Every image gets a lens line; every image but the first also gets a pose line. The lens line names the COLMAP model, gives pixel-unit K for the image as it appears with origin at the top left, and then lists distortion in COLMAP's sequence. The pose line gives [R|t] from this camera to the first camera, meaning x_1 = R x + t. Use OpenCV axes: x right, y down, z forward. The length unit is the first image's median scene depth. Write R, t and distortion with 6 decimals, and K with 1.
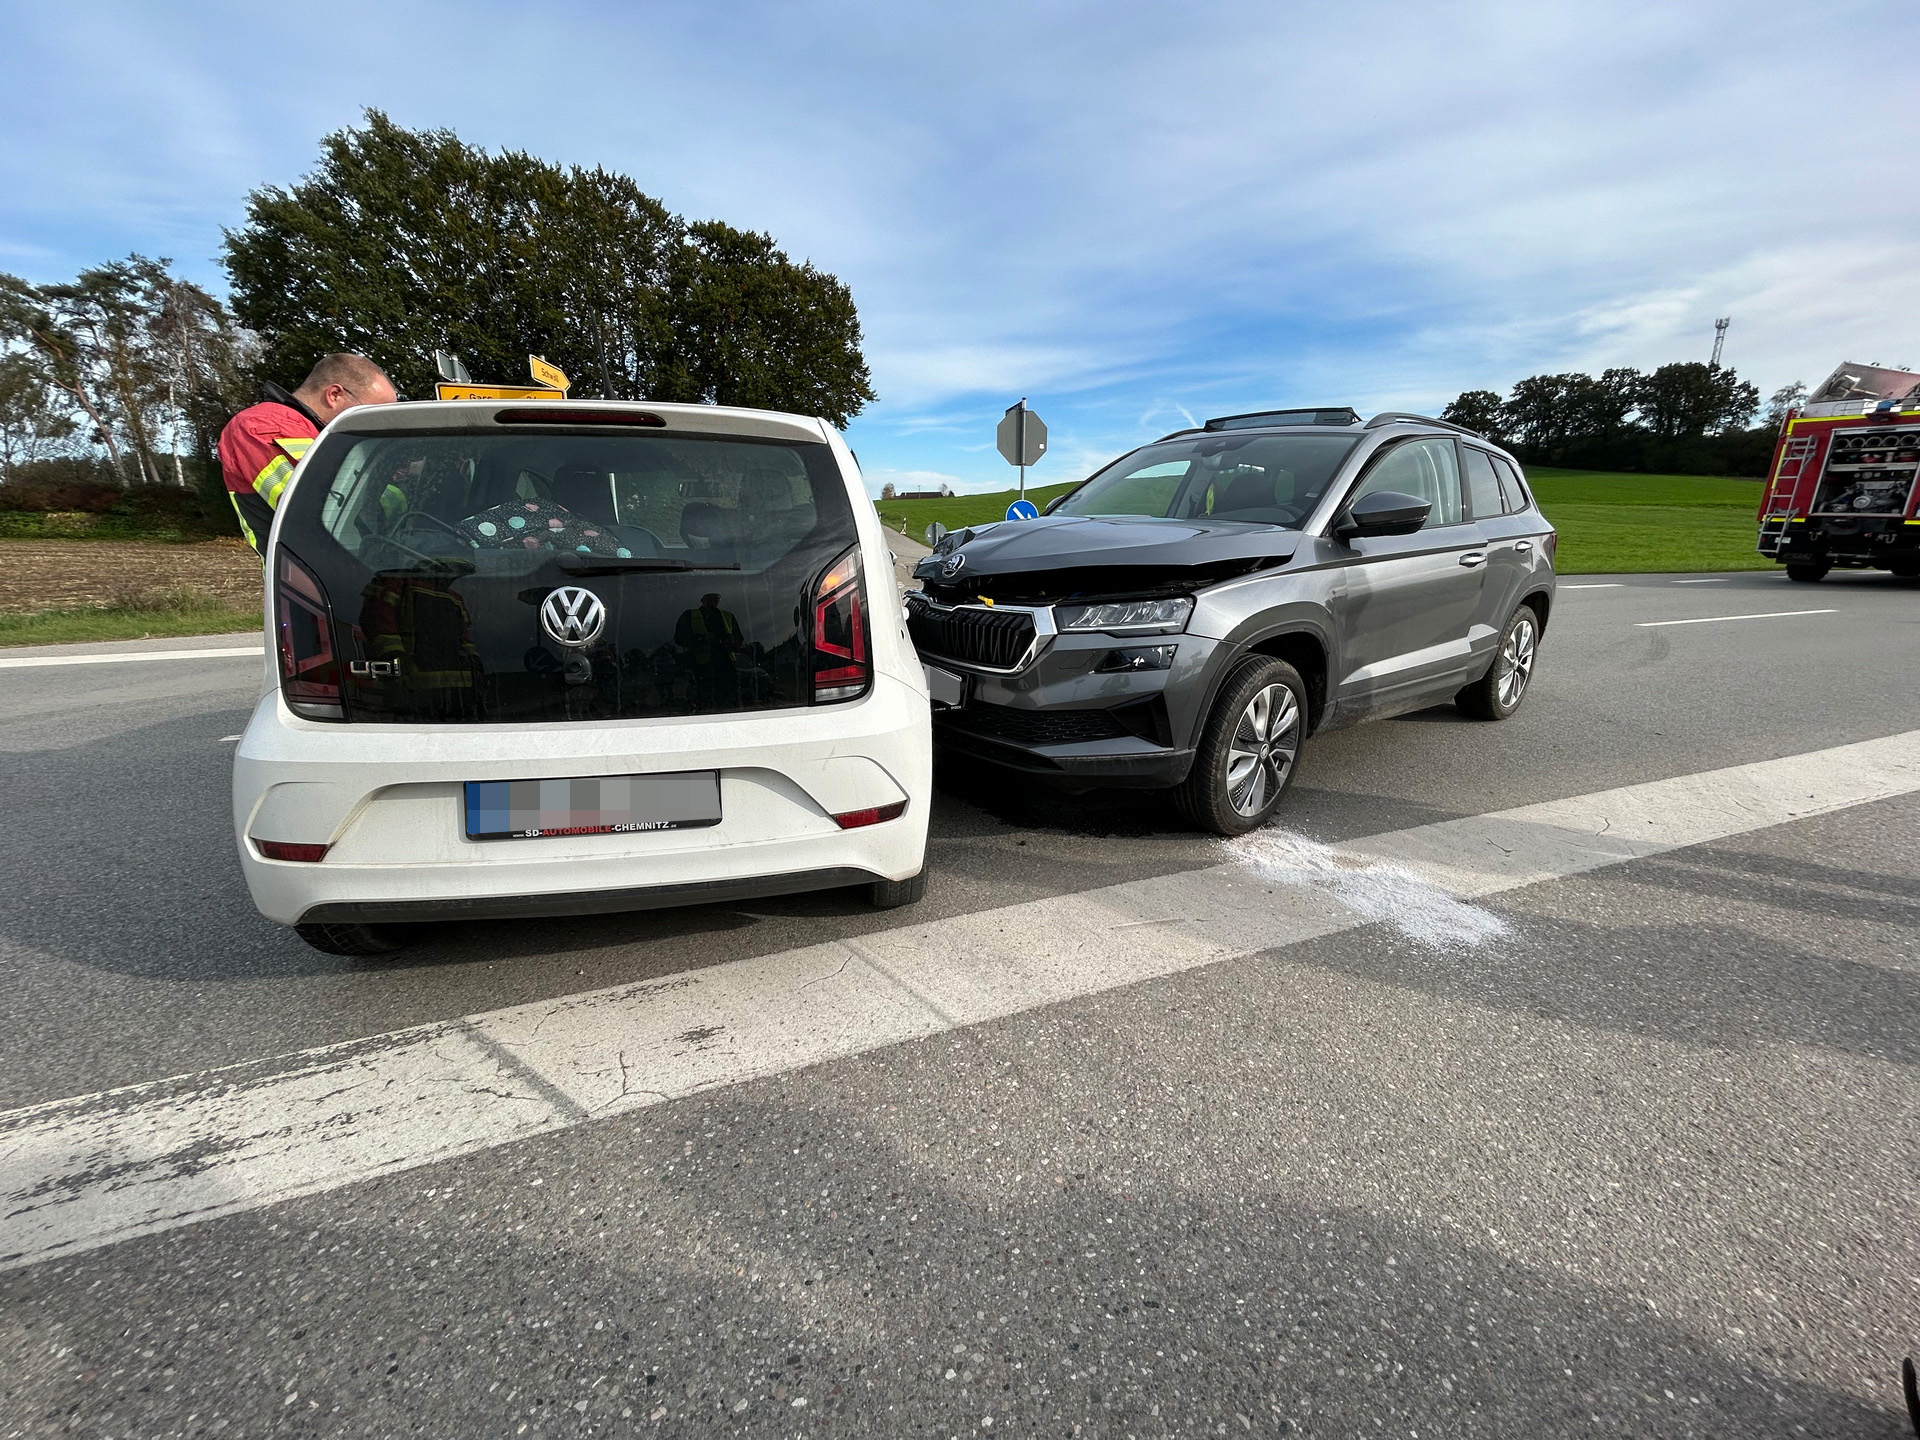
lens RADIAL K [[783.7, 0, 960.0], [0, 783.7, 720.0], [0, 0, 1]] dist [-0.000368, -0.000010]
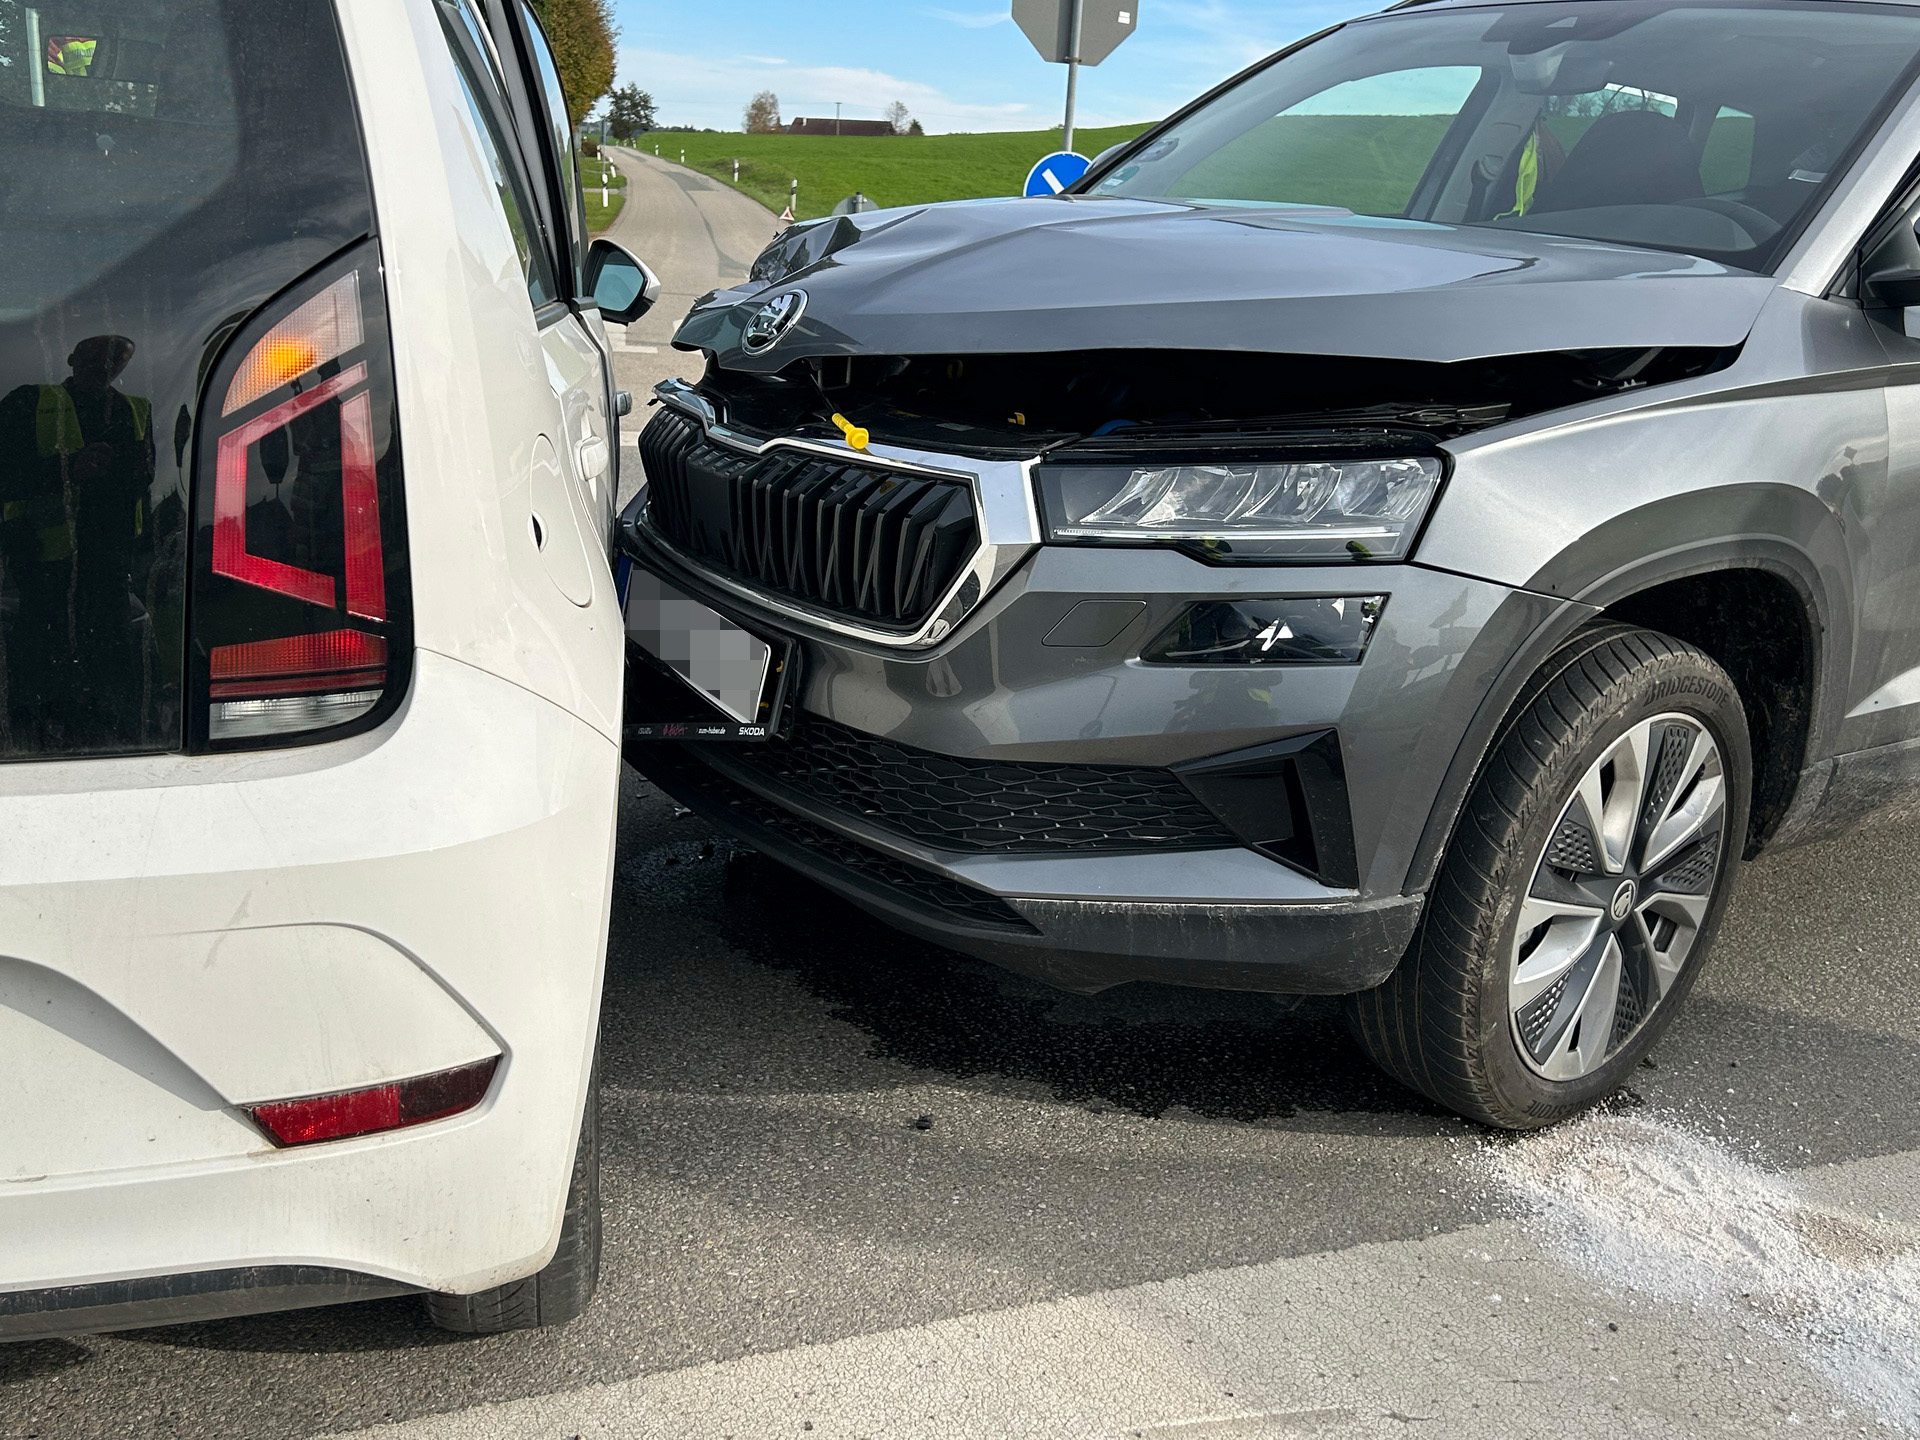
lens RADIAL K [[1820.7, 0, 960.0], [0, 1820.7, 720.0], [0, 0, 1]] dist [0.072743, -0.096411]
pose [[0.998270, 0.055626, 0.019044, 0.073127], [-0.056160, 0.998009, 0.028719, -0.050328], [-0.017408, -0.029739, 0.999406, 0.188249]]
